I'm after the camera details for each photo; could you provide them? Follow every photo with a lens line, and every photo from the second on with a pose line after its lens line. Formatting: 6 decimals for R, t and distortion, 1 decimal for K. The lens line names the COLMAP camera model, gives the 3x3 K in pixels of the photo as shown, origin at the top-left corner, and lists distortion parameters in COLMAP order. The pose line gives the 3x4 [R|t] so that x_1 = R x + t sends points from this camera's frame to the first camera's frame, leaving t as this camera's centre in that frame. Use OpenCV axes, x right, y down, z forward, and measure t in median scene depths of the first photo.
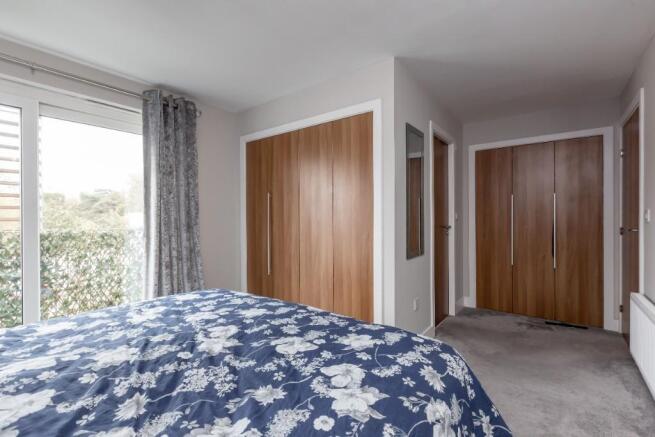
lens RADIAL K [[295.0, 0, 329.4], [0, 295.0, 219.0], [0, 0, 1]] dist [-0.000113, -0.000043]
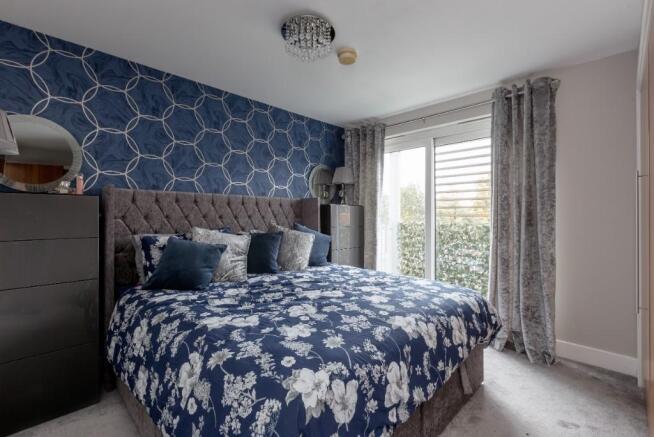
lens RADIAL K [[294.5, 0, 328.9], [0, 294.5, 216.5], [0, 0, 1]] dist [-0.000113, -0.000043]
pose [[-0.124907, 0.003944, -0.992161, 1.081038], [-0.003927, 0.999982, 0.004470, 0.003915], [0.992161, 0.004455, -0.124890, 1.199936]]
